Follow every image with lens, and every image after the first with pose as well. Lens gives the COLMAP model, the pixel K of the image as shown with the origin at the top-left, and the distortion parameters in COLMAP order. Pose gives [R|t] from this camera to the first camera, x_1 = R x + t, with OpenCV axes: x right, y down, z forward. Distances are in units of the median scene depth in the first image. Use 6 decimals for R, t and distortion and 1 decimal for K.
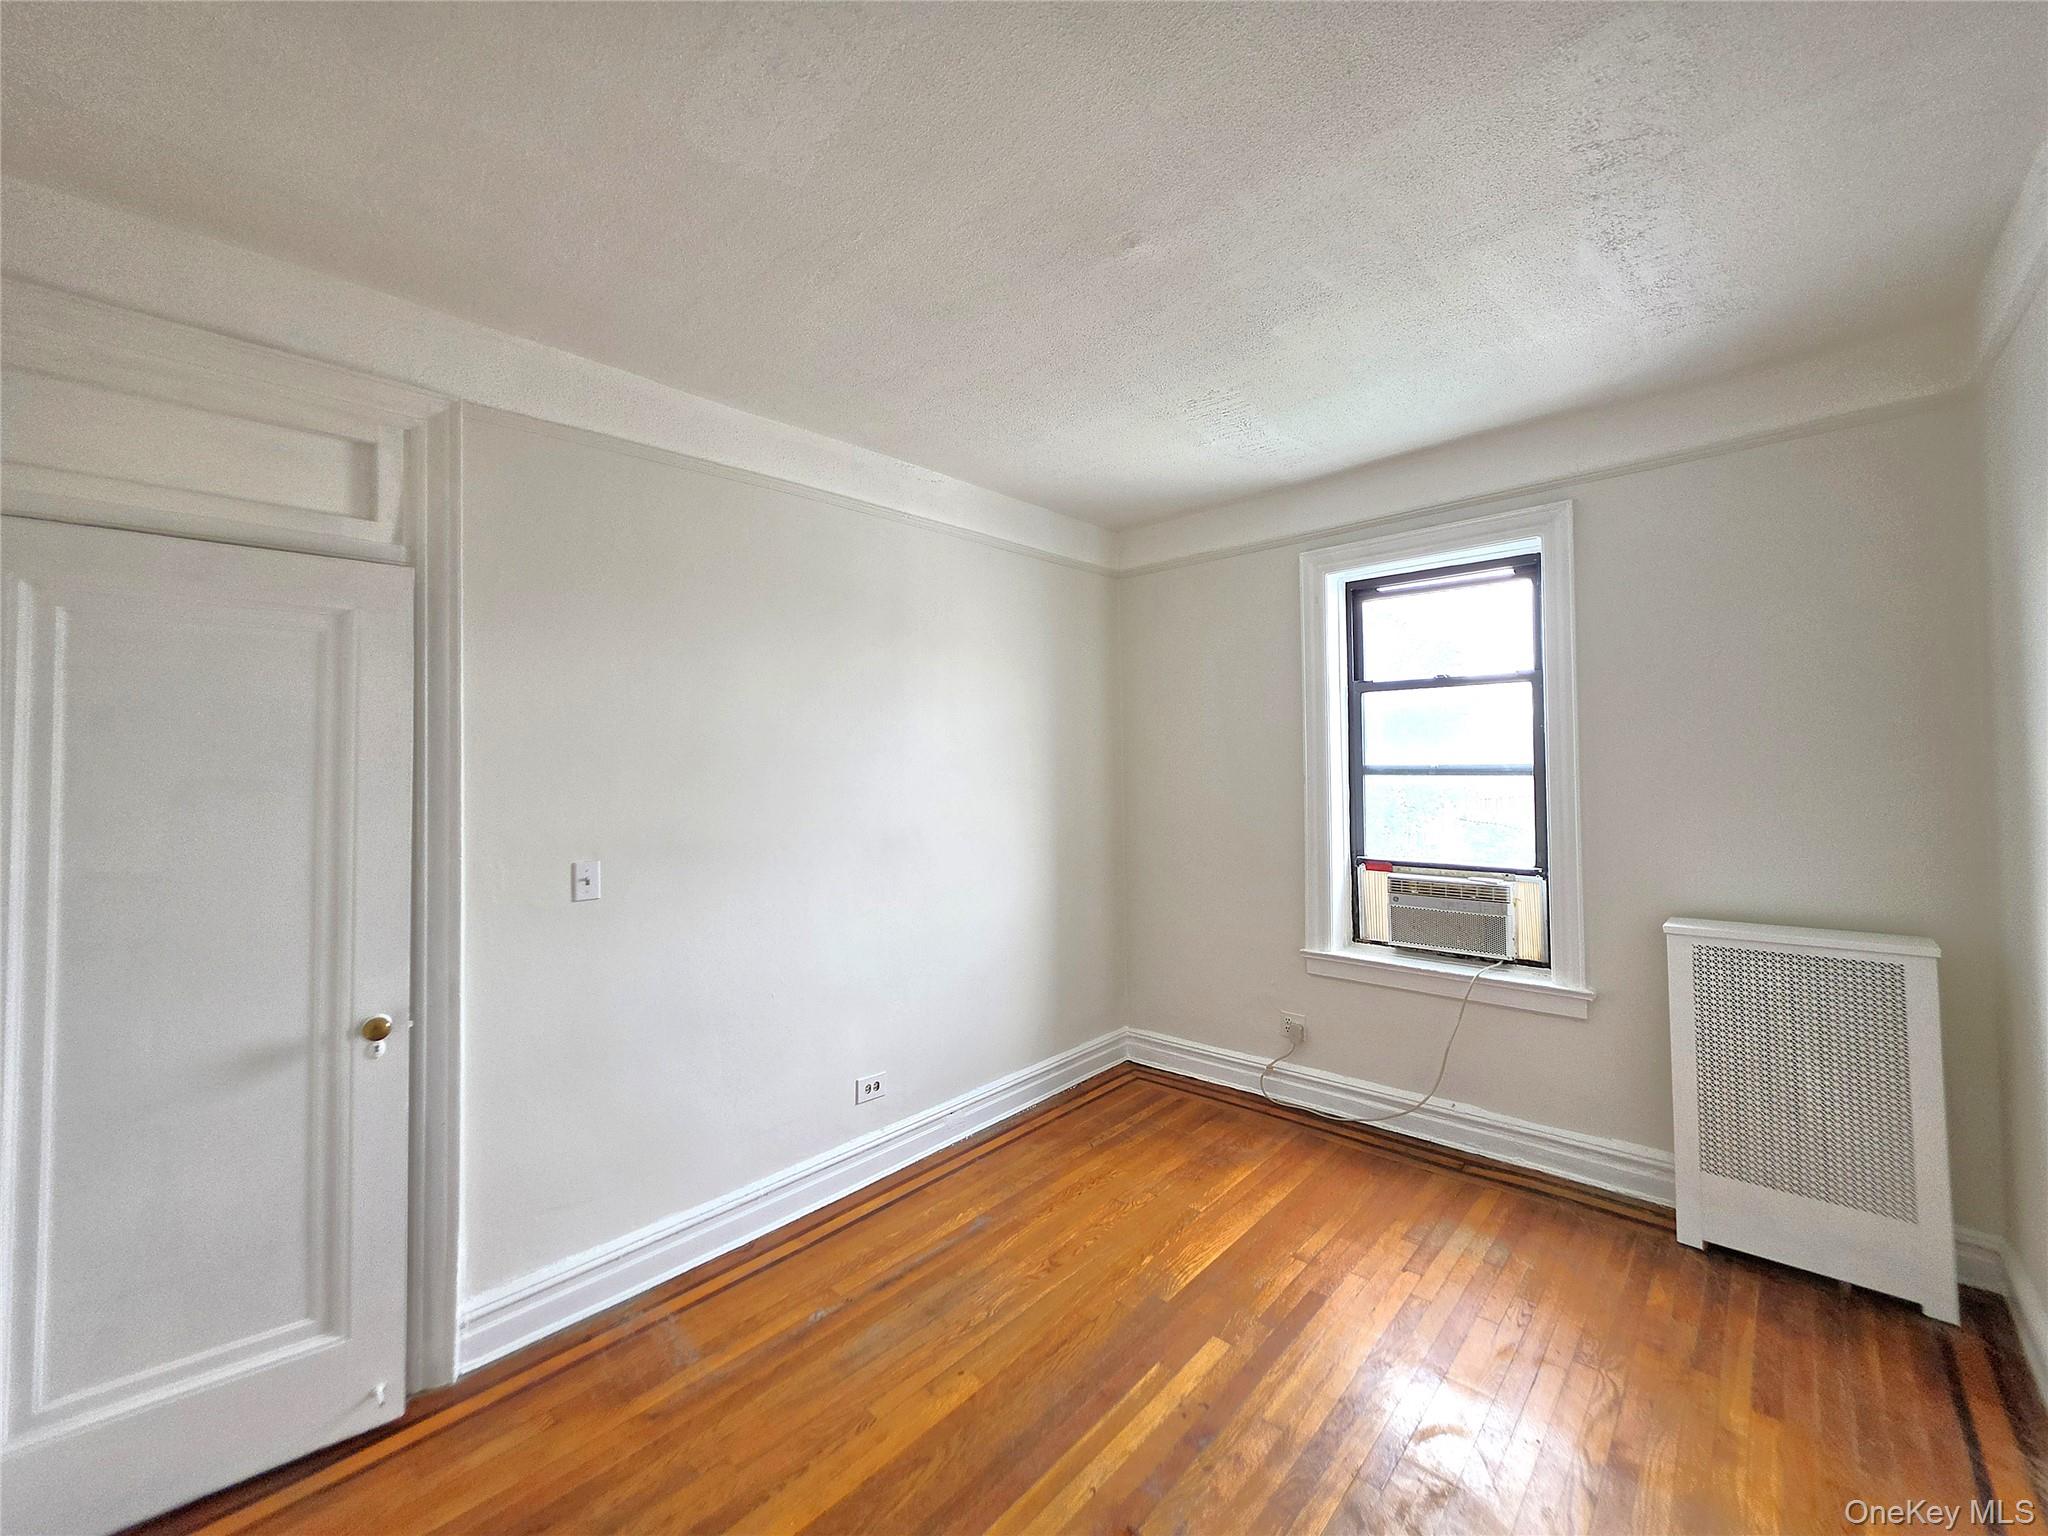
lens RADIAL K [[836.2, 0, 1020.8], [0, 836.2, 762.6], [0, 0, 1]] dist [-0.000874, 0.000185]
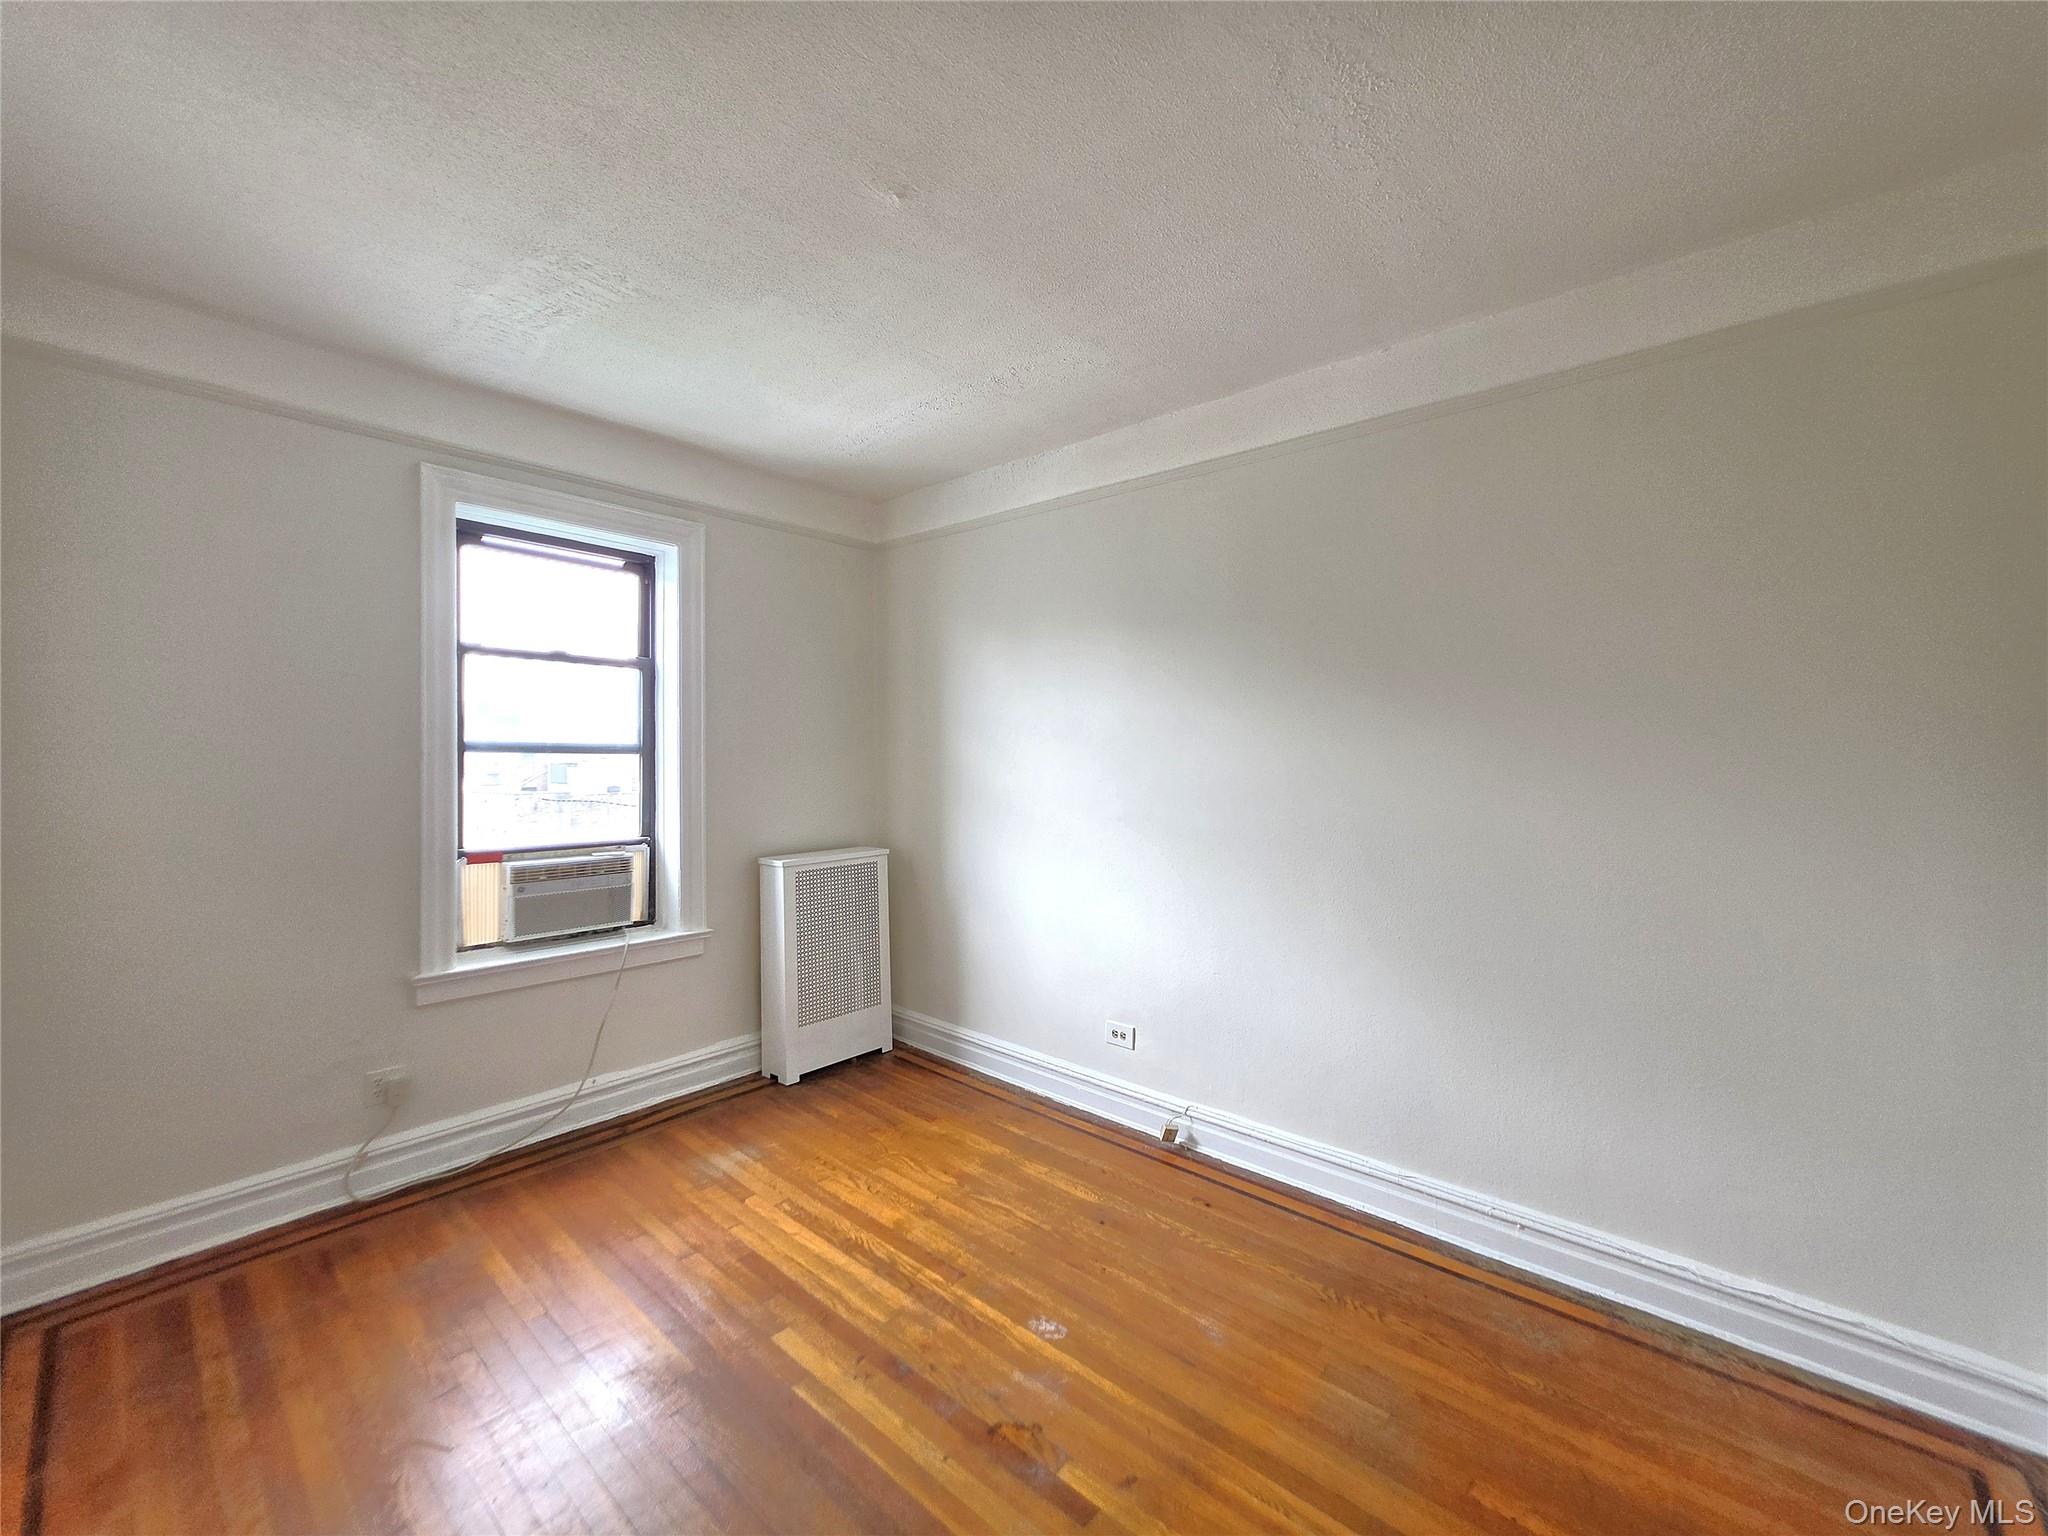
lens RADIAL K [[836.2, 0, 1020.8], [0, 836.2, 762.6], [0, 0, 1]] dist [-0.000874, 0.000185]
pose [[-0.032675, 0.002410, 0.999463, -0.575908], [-0.011259, 0.999933, -0.002779, 0.027278], [-0.999403, -0.011344, -0.032645, 0.599594]]
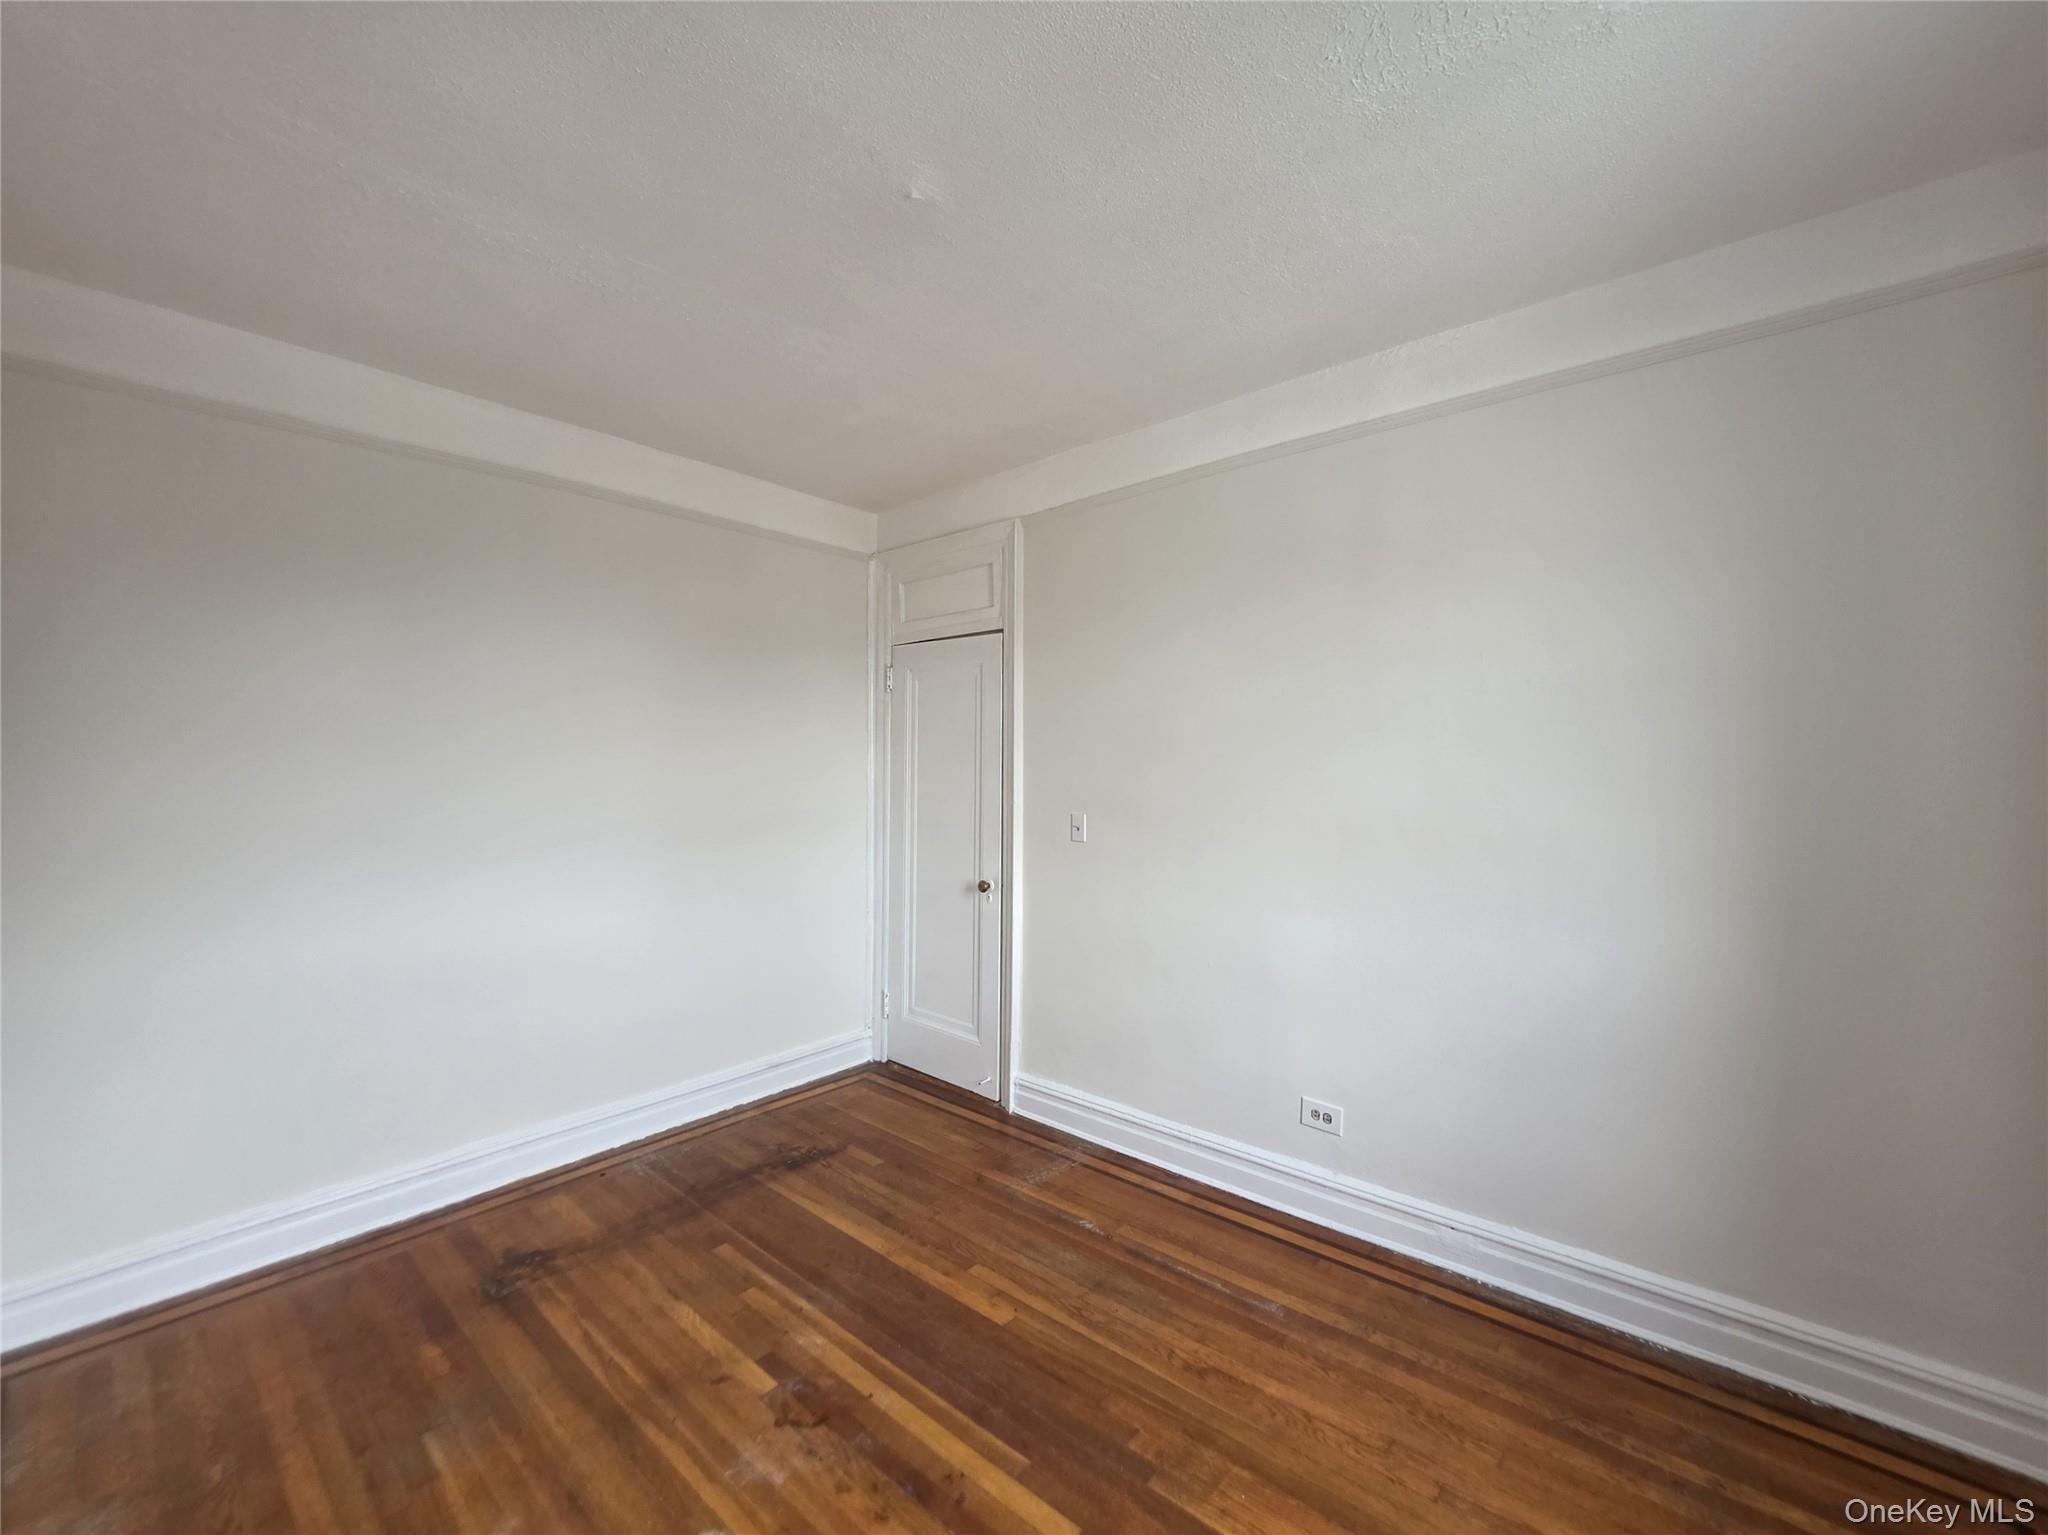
lens RADIAL K [[848.2, 0, 1011.7], [0, 848.2, 760.2], [0, 0, 1]] dist [0.000685, 0.000078]
pose [[0.014236, 0.022644, -0.999642, 0.762010], [0.014460, 0.999634, 0.022849, -0.004502], [0.999794, -0.014781, 0.013904, 0.746879]]
